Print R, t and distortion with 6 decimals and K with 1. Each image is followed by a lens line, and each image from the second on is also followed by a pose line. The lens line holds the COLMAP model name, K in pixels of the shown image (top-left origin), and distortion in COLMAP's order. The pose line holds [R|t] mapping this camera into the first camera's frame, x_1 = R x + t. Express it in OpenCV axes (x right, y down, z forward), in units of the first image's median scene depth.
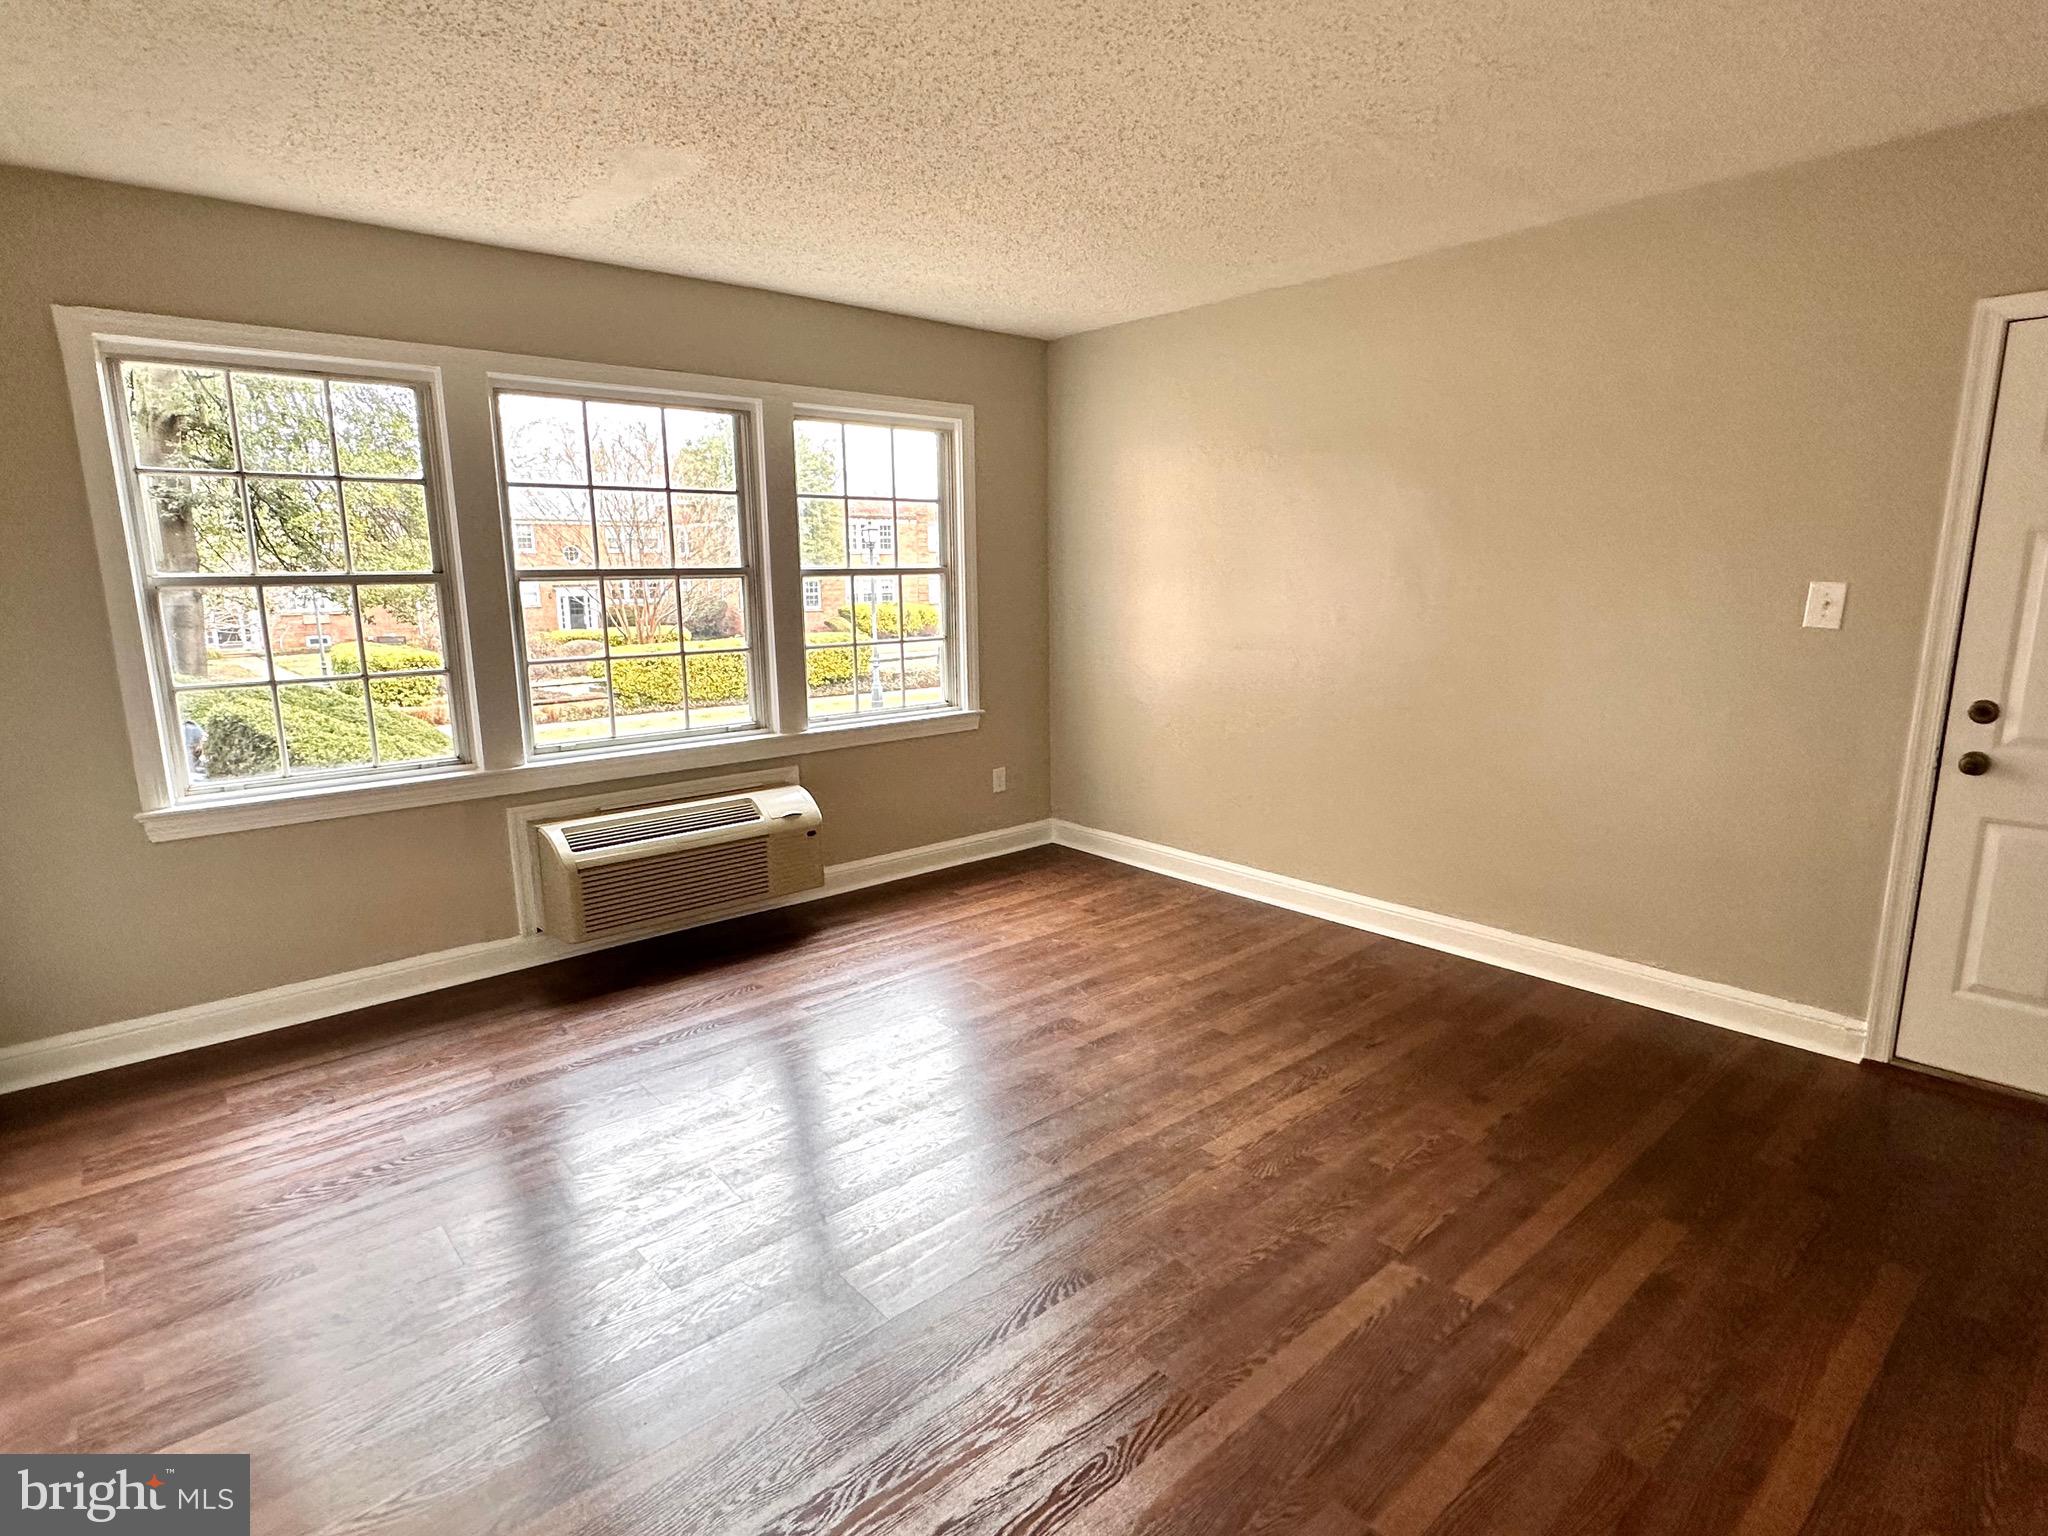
lens RADIAL K [[1076.3, 0, 1043.2], [0, 1076.3, 774.7], [0, 0, 1]] dist [-0.007587, 0.003606]
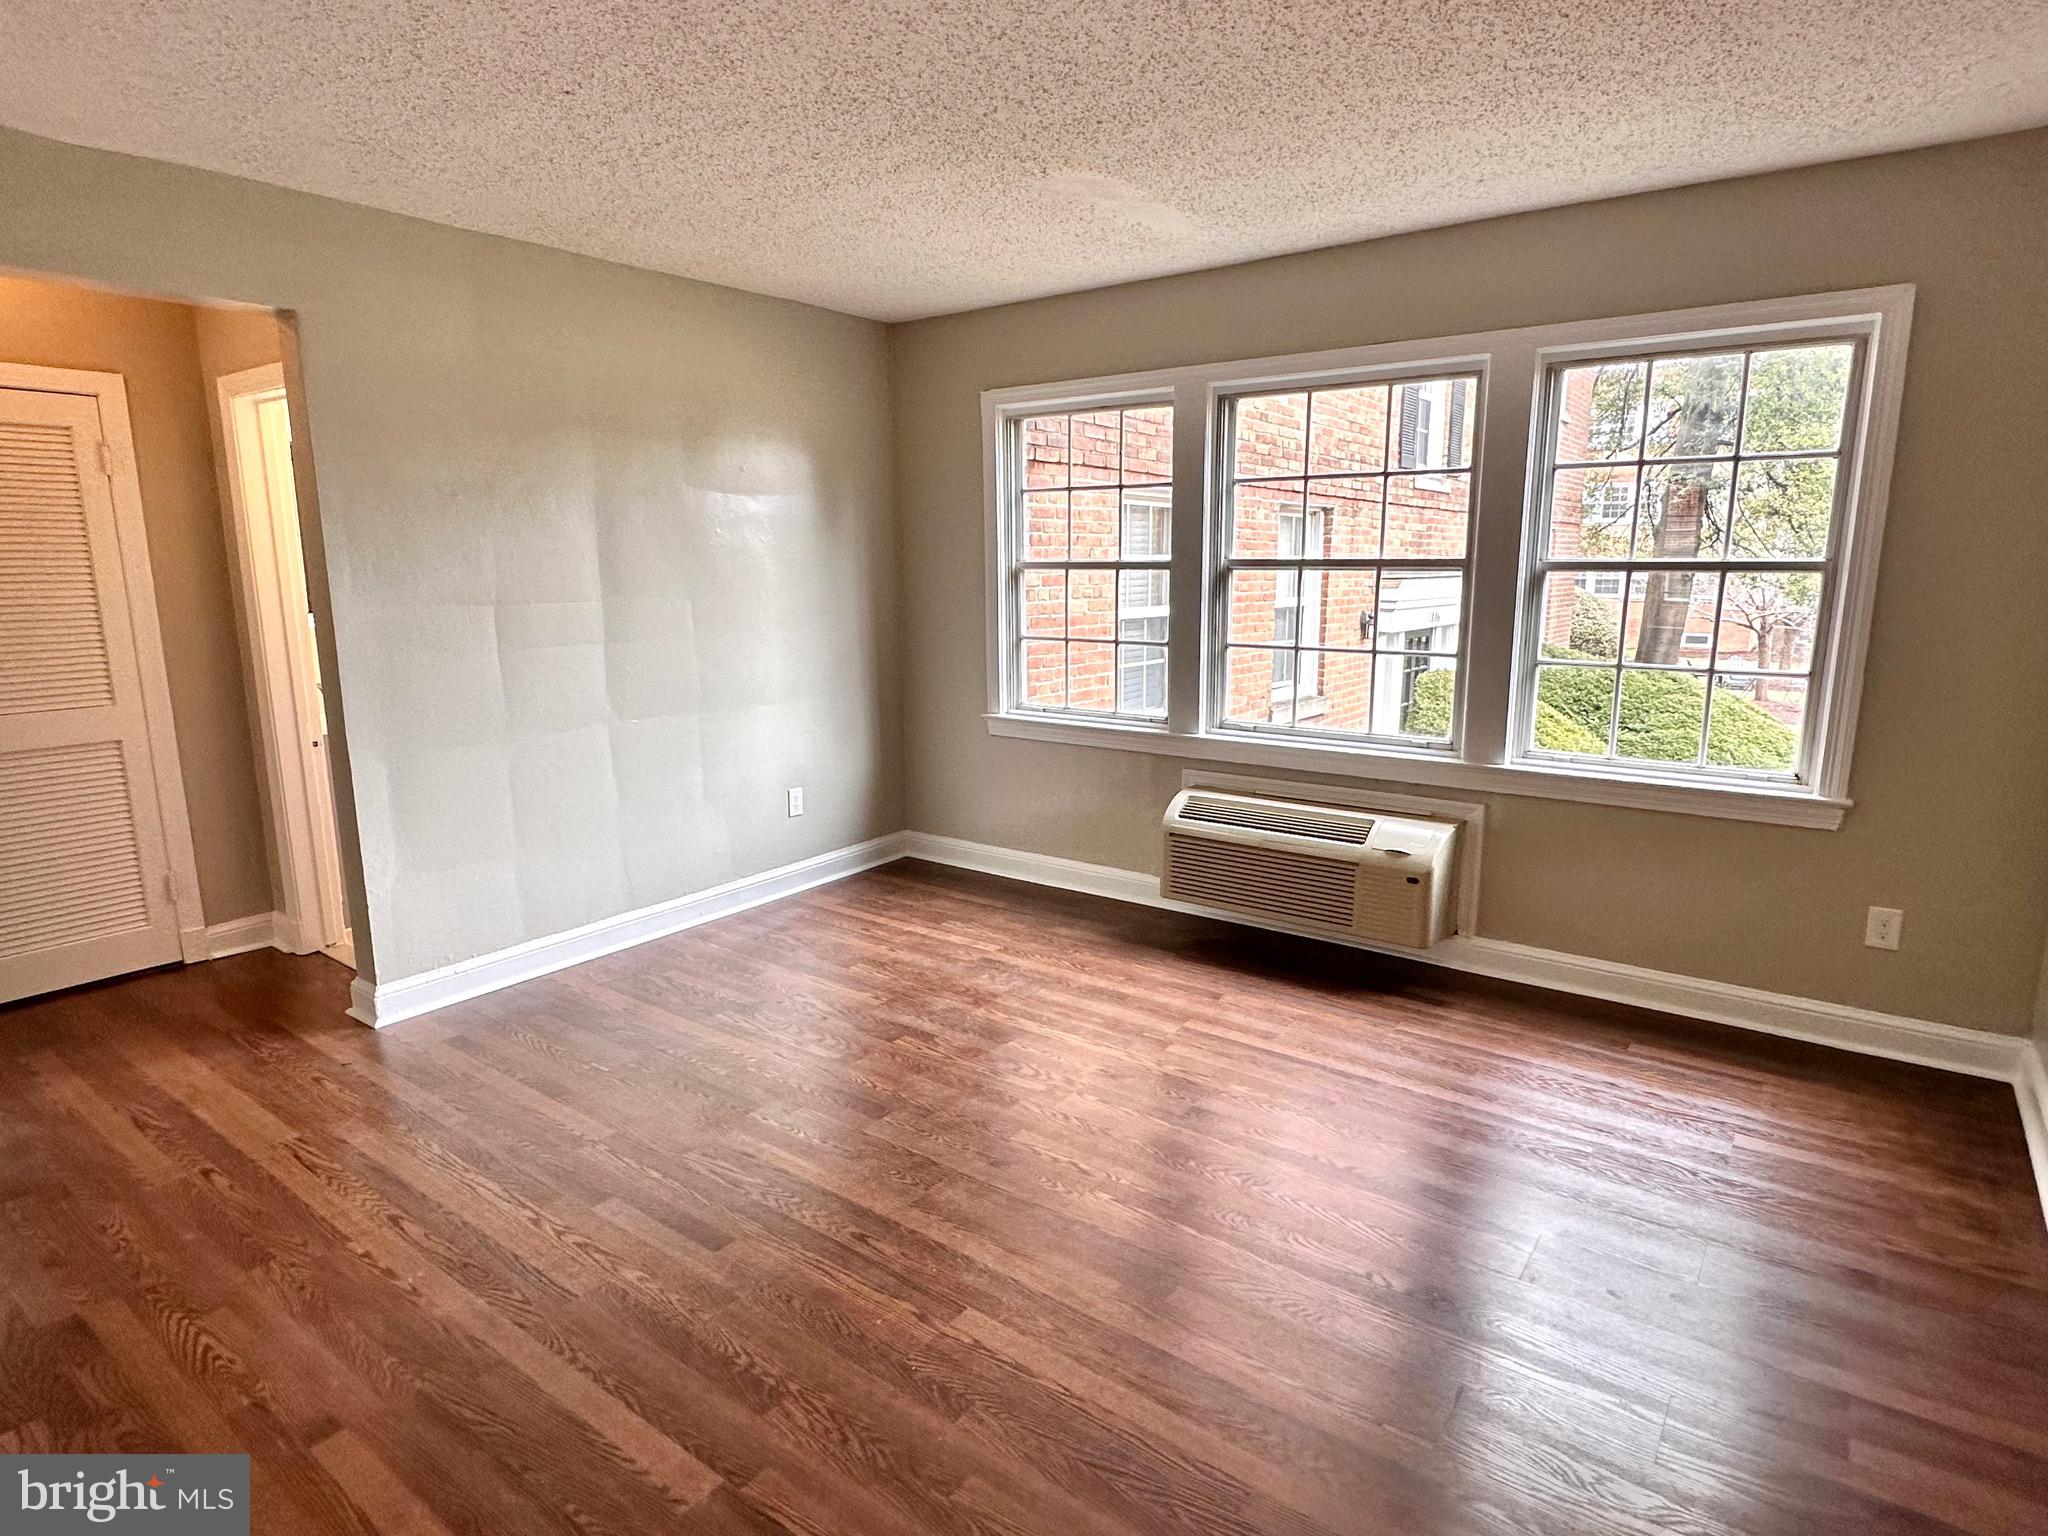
lens RADIAL K [[1146.1, 0, 1023.4], [0, 1146.1, 766.8], [0, 0, 1]] dist [0.014459, -0.000203]
pose [[0.197441, 0.184517, -0.962793, 0.618882], [-0.189601, 0.970770, 0.147164, -0.114344], [0.961805, 0.153490, 0.226655, 0.550462]]
